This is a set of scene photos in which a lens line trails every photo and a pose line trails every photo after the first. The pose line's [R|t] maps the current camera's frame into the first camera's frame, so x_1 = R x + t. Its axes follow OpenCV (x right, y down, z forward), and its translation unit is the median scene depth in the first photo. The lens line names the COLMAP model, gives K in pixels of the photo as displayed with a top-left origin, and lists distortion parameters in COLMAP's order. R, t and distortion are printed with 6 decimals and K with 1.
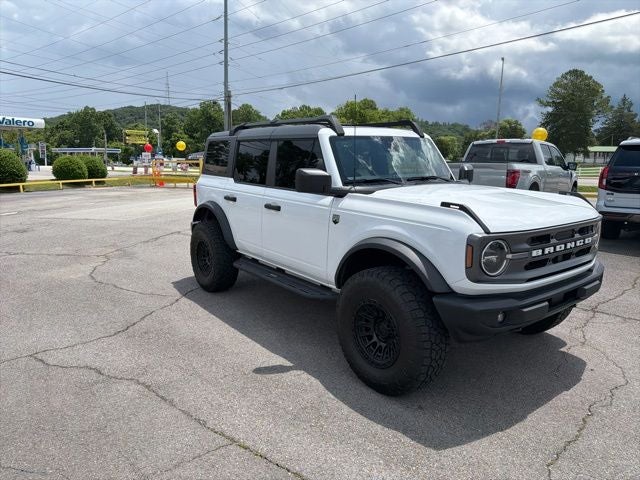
lens RADIAL K [[448.5, 0, 322.8], [0, 448.5, 234.7], [0, 0, 1]] dist [0.039477, -0.054035]
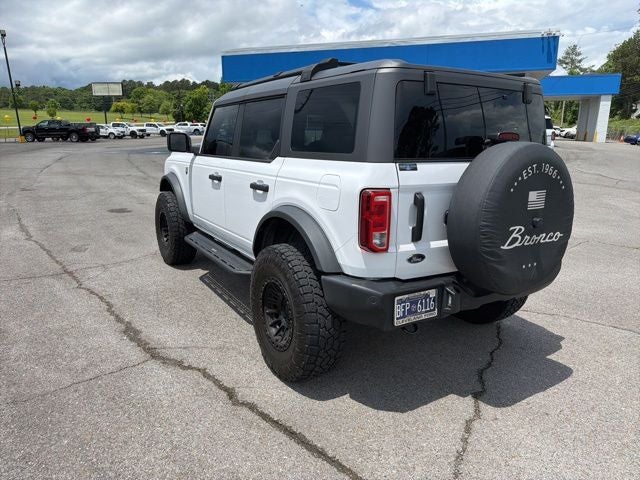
lens RADIAL K [[448.5, 0, 320.6], [0, 448.5, 235.0], [0, 0, 1]] dist [0.039477, -0.054035]
pose [[-0.995354, -0.036710, 0.089005, -0.089497], [-0.000454, 0.926236, 0.376944, -0.375853], [-0.096277, 0.375152, -0.921950, 2.310589]]
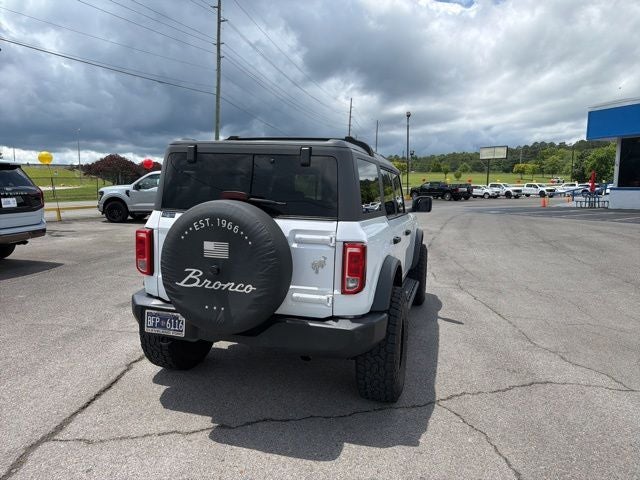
lens RADIAL K [[448.5, 0, 321.0], [0, 448.5, 239.1], [0, 0, 1]] dist [0.039477, -0.054035]
pose [[-0.596437, -0.111024, 0.794945, -0.954733], [0.106686, 0.970635, 0.215606, -0.338358], [-0.795538, 0.213405, -0.567077, 1.967130]]
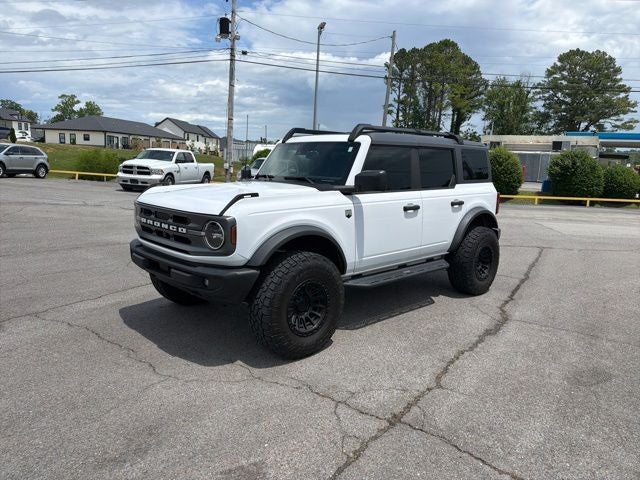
lens RADIAL K [[448.5, 0, 321.8], [0, 448.5, 231.7], [0, 0, 1]] dist [0.039477, -0.054035]
pose [[0.118953, 0.149775, -0.981538, 1.387547], [-0.200782, 0.971763, 0.123951, -0.152488], [0.972387, 0.182331, 0.145666, 0.958798]]
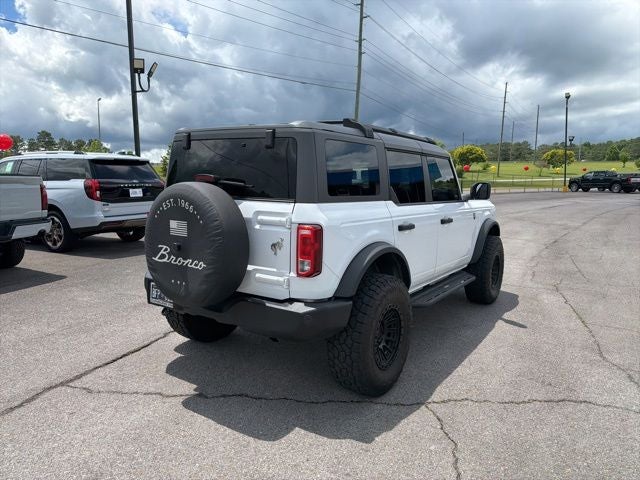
lens RADIAL K [[448.5, 0, 322.9], [0, 448.5, 233.3], [0, 0, 1]] dist [0.039477, -0.054035]
pose [[-0.312590, -0.123450, 0.941832, -1.088060], [0.144675, 0.973764, 0.175653, -0.279894], [-0.938806, 0.191167, -0.286529, 1.701702]]
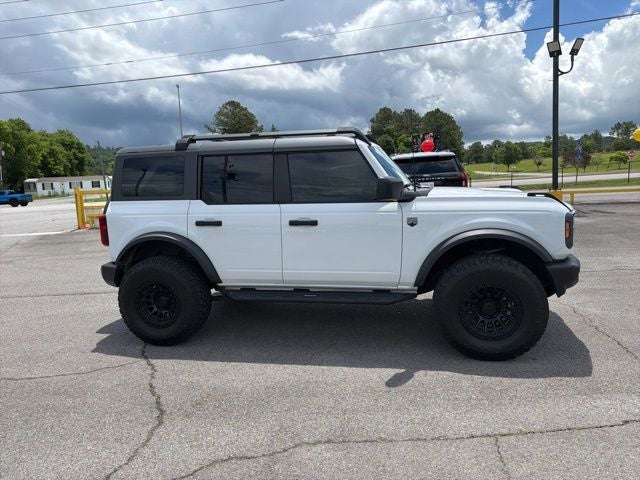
lens RADIAL K [[448.5, 0, 321.6], [0, 448.5, 233.1], [0, 0, 1]] dist [0.039477, -0.054035]
pose [[0.769419, -0.122179, 0.626951, -0.727425], [0.156958, 0.987605, -0.000162, -0.037709], [-0.619160, 0.098530, 0.779059, 0.269500]]
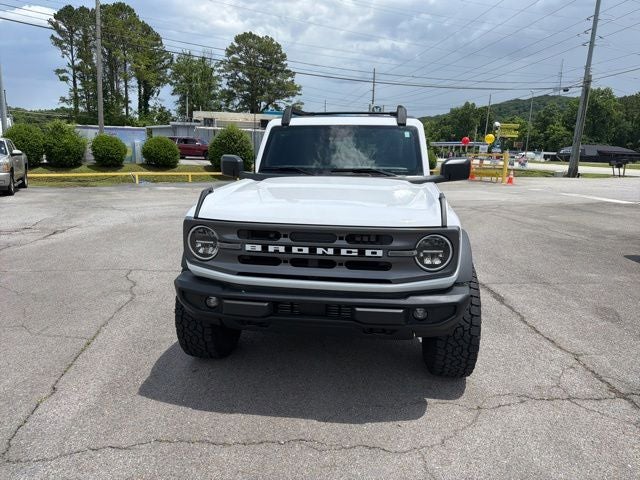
lens RADIAL K [[448.5, 0, 321.3], [0, 448.5, 241.3], [0, 0, 1]] dist [0.039477, -0.054035]
pose [[0.708092, 0.153016, -0.689341, 0.865555], [-0.134068, 0.987614, 0.081510, -0.048061], [0.693276, 0.034702, 0.719837, 0.303745]]
